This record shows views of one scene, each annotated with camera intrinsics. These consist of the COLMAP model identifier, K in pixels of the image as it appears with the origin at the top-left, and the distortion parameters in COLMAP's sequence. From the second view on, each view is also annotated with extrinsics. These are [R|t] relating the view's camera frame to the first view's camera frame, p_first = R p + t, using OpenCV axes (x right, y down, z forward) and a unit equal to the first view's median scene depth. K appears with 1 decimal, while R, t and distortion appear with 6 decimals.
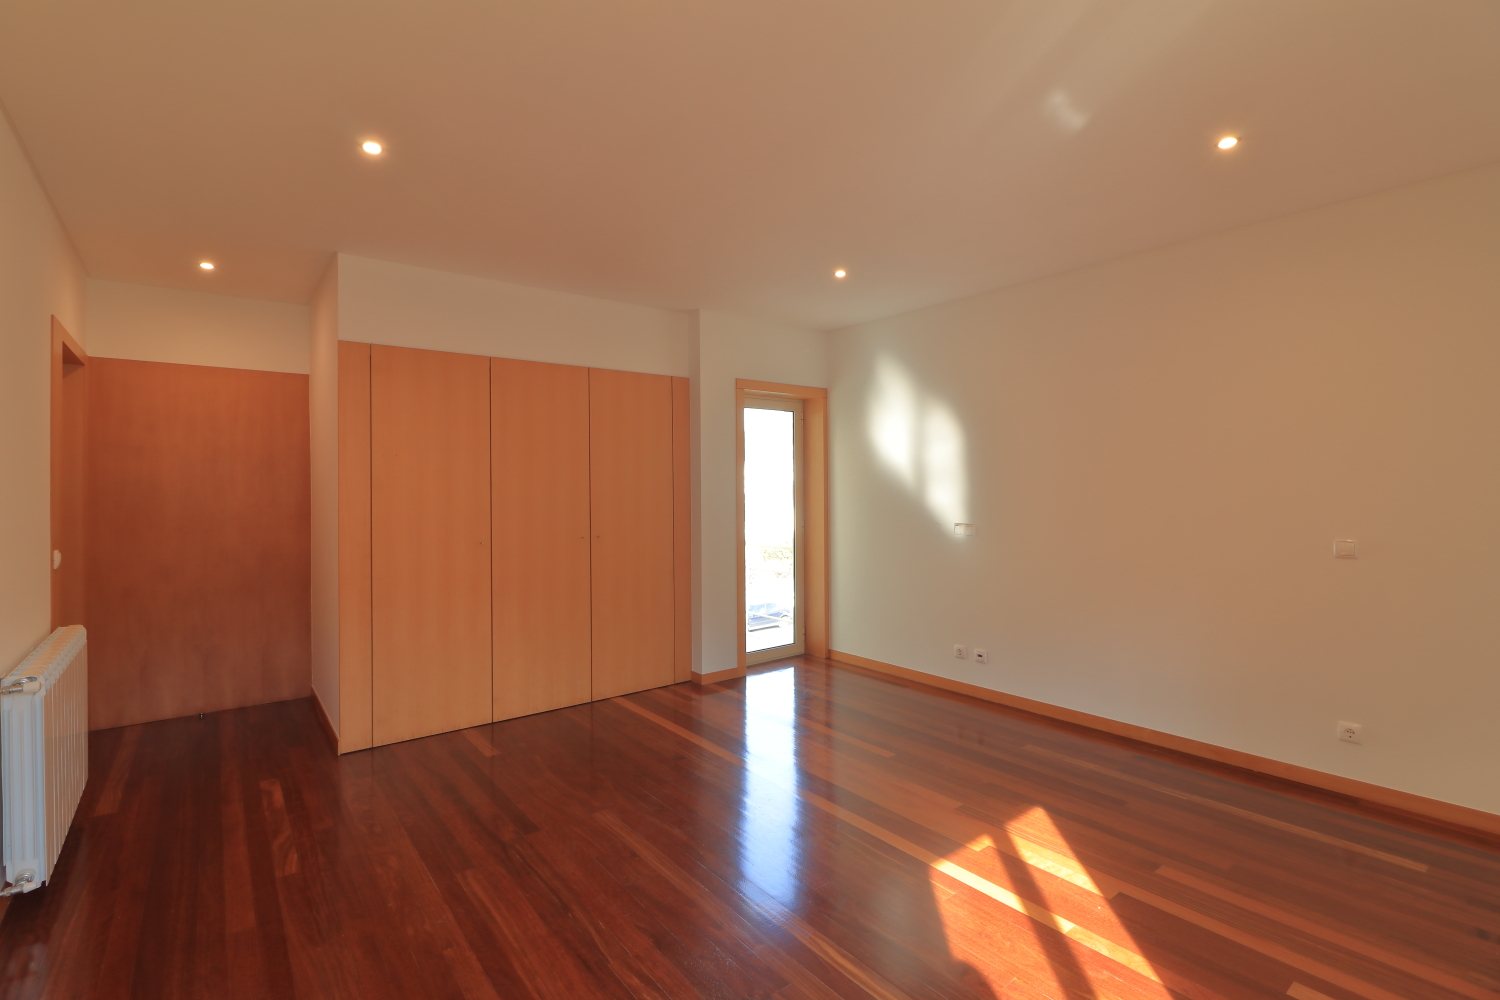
lens RADIAL K [[688.6, 0, 741.2], [0, 688.6, 501.4], [0, 0, 1]] dist [0.002361, -0.004701]
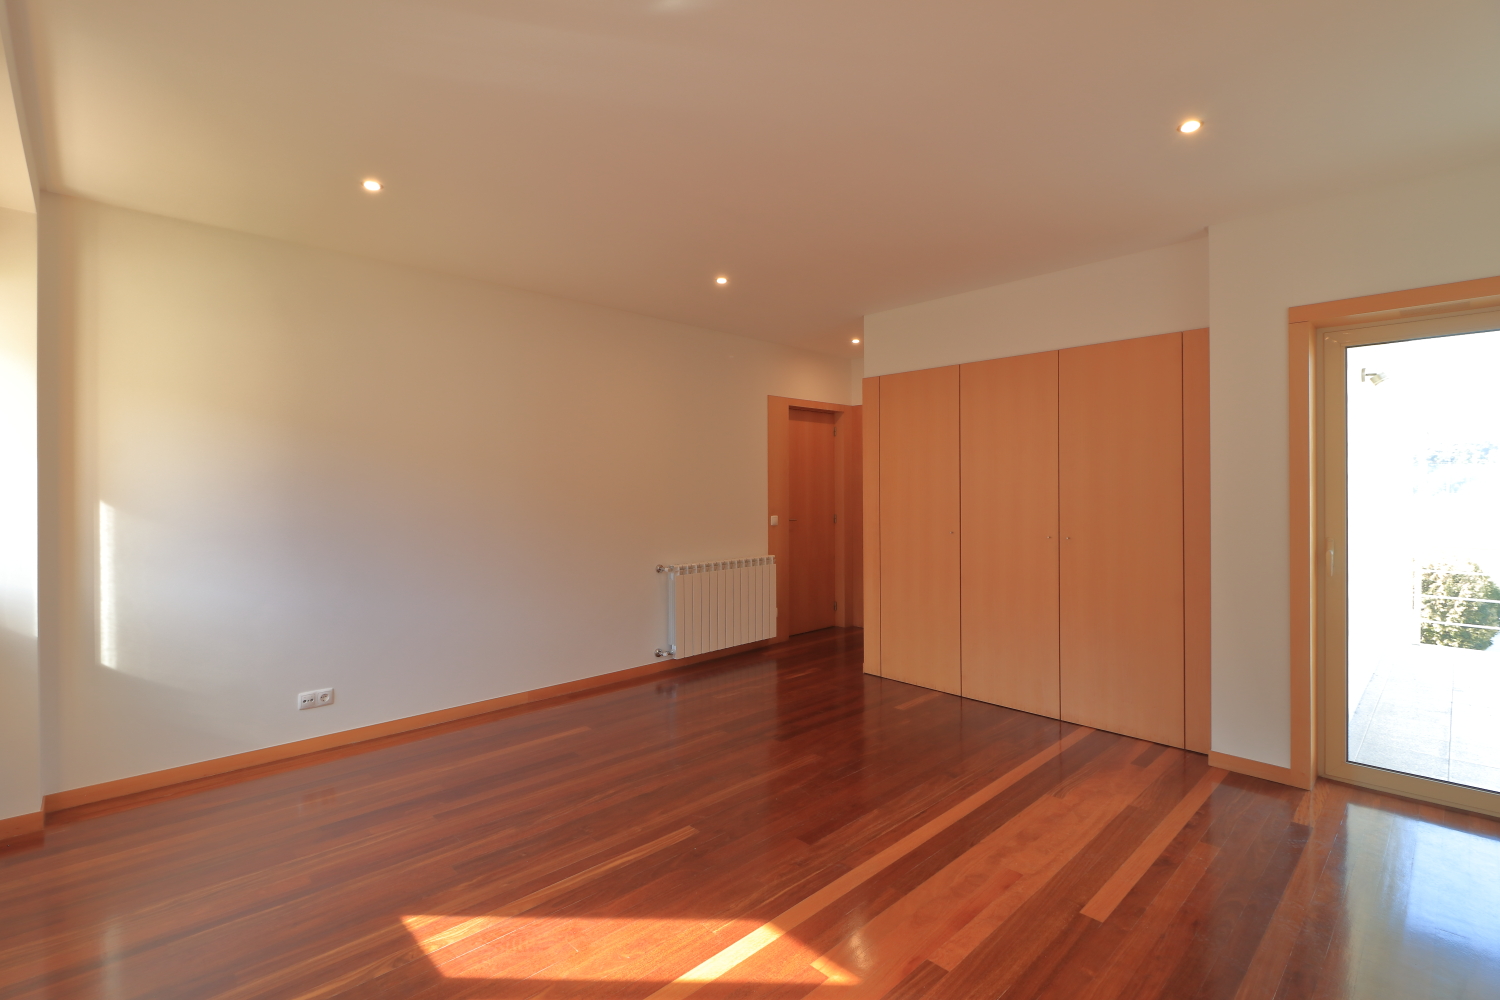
lens RADIAL K [[688.6, 0, 744.8], [0, 688.6, 485.1], [0, 0, 1]] dist [0.002361, -0.004701]
pose [[0.108392, -0.000811, -0.994108, 0.936425], [-0.019577, 0.999804, -0.002950, -0.007612], [0.993915, 0.019781, 0.108355, 0.727514]]
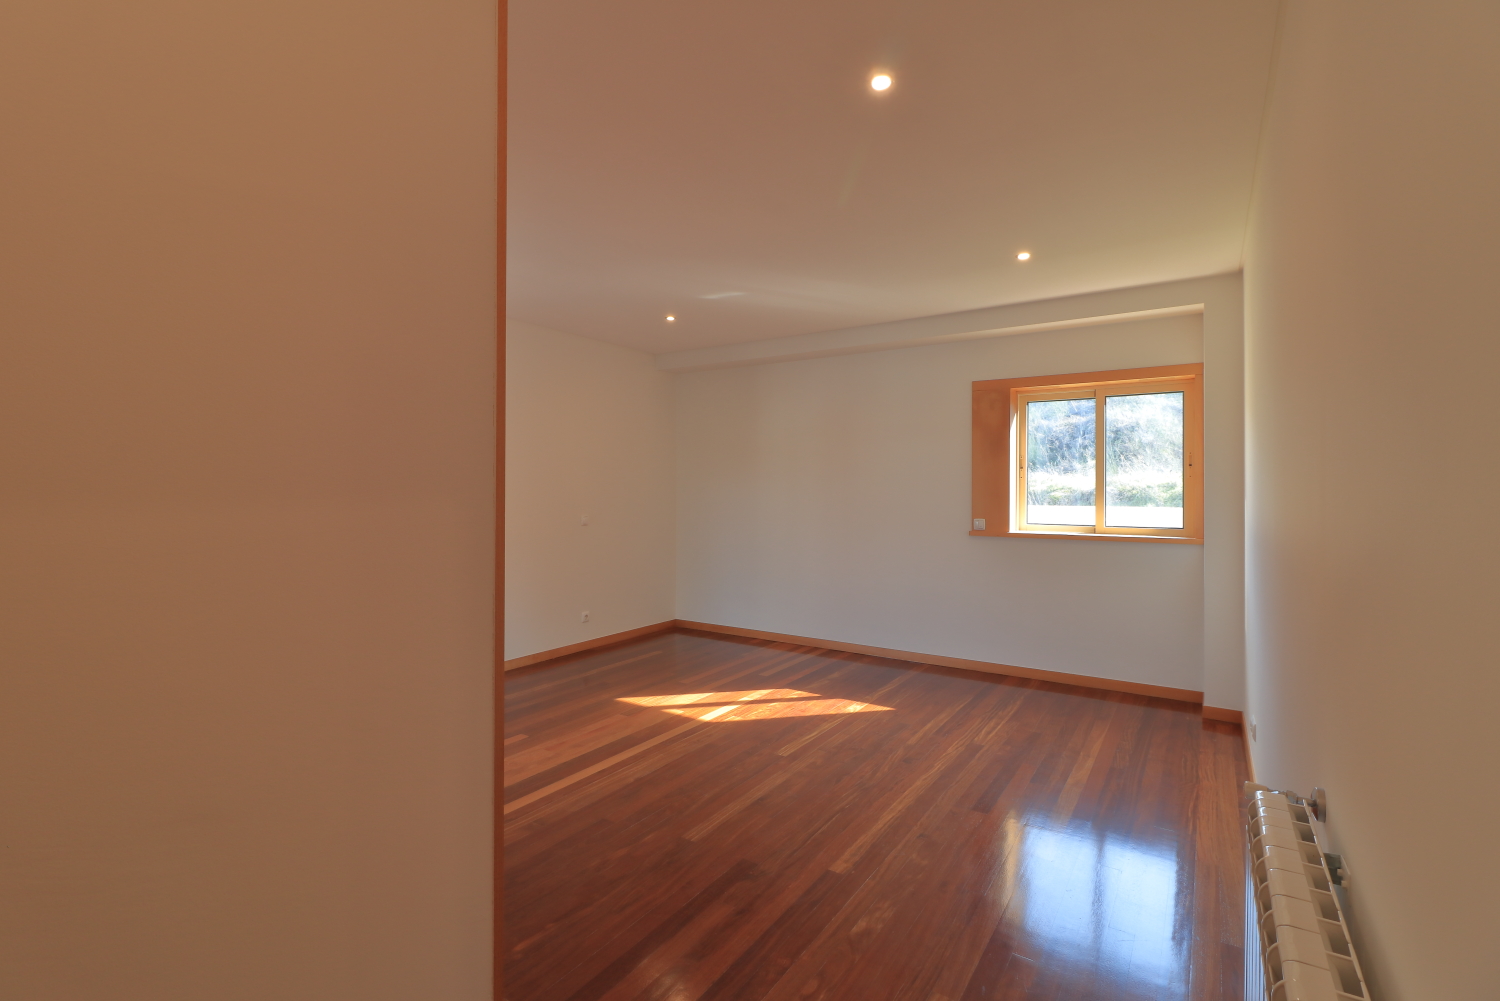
lens RADIAL K [[688.6, 0, 751.9], [0, 688.6, 501.2], [0, 0, 1]] dist [0.002361, -0.004701]
pose [[-0.336900, -0.004745, 0.941528, -1.061992], [0.015418, 0.999825, 0.010555, 0.000819], [-0.941414, 0.018073, -0.336768, 1.199696]]
